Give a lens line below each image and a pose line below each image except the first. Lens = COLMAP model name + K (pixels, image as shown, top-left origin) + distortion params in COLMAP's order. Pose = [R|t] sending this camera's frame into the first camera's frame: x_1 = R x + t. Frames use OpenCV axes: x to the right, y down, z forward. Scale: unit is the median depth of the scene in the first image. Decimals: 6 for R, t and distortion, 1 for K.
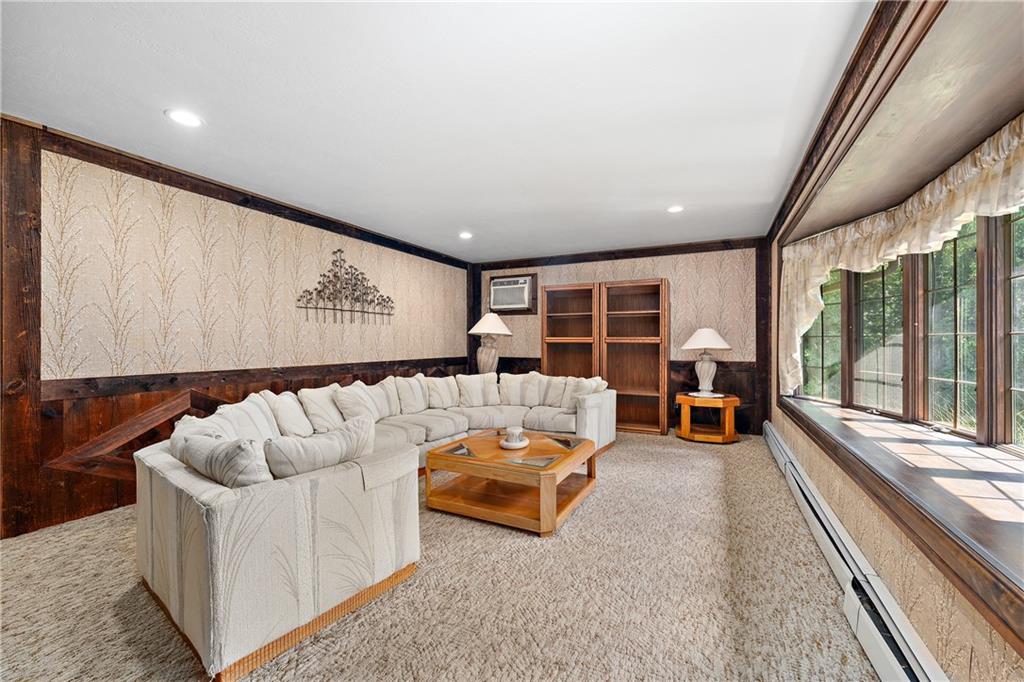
lens RADIAL K [[420.5, 0, 513.8], [0, 420.5, 340.5], [0, 0, 1]] dist [-0.000405, -0.000338]
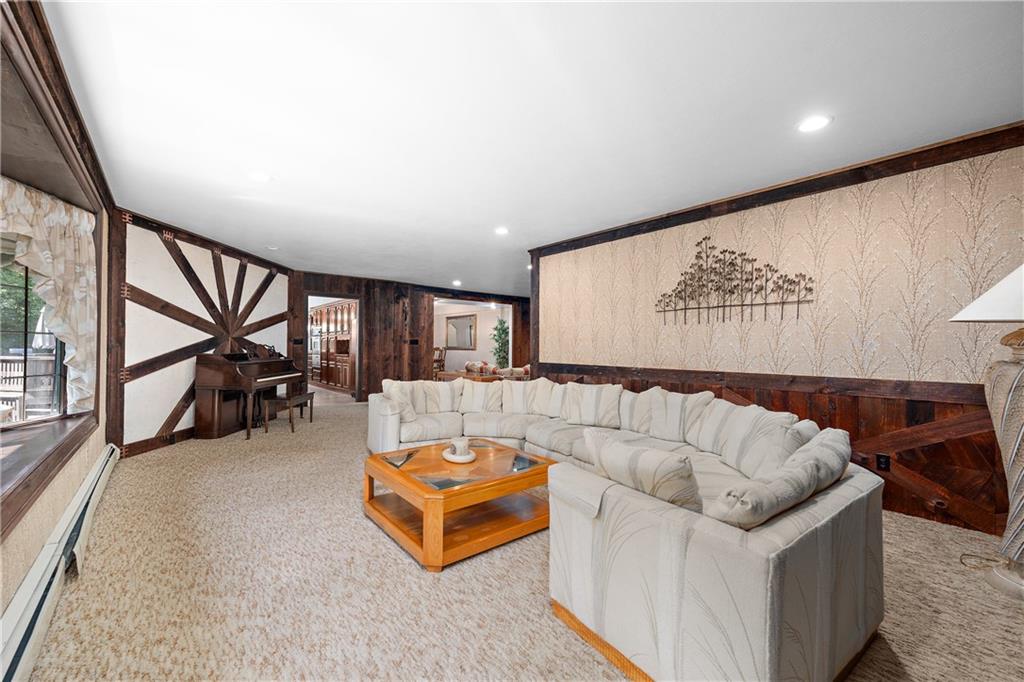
lens RADIAL K [[420.5, 0, 511.1], [0, 420.5, 345.0], [0, 0, 1]] dist [-0.000405, -0.000338]
pose [[-0.412773, -0.006702, -0.910809, 0.509795], [-0.003222, 0.999977, -0.005898, 0.008702], [0.910828, 0.000500, -0.412785, 0.961241]]
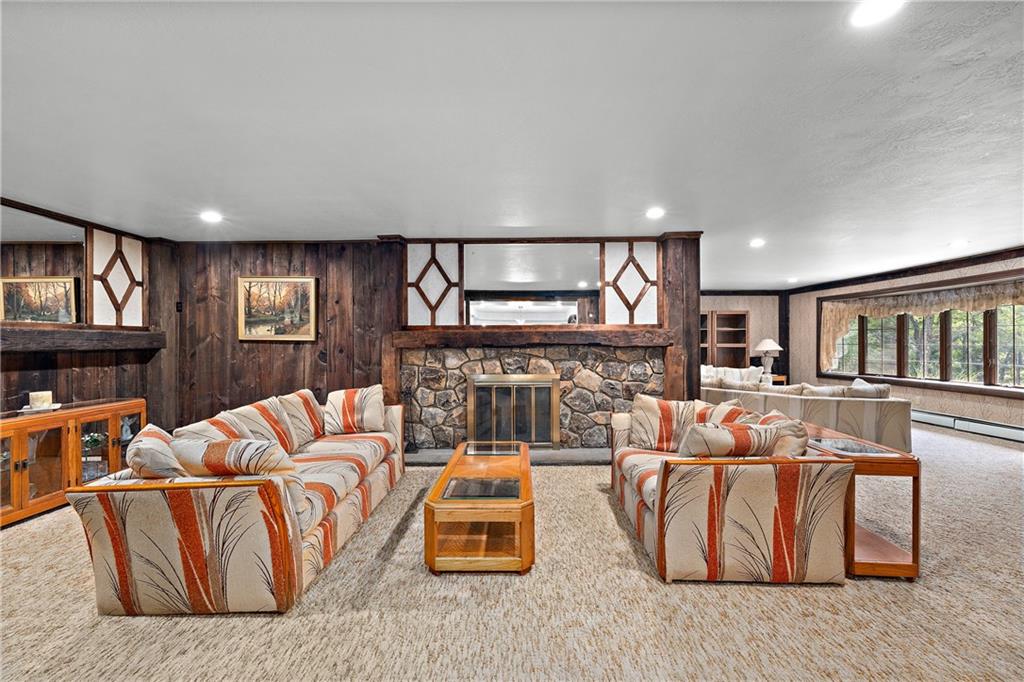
lens RADIAL K [[420.5, 0, 511.8], [0, 420.5, 340.3], [0, 0, 1]] dist [-0.000405, -0.000338]
pose [[0.906055, -0.005166, 0.423128, -1.452092], [0.005260, 0.999986, 0.000946, -0.034671], [-0.423126, 0.001369, 0.906070, -0.214860]]
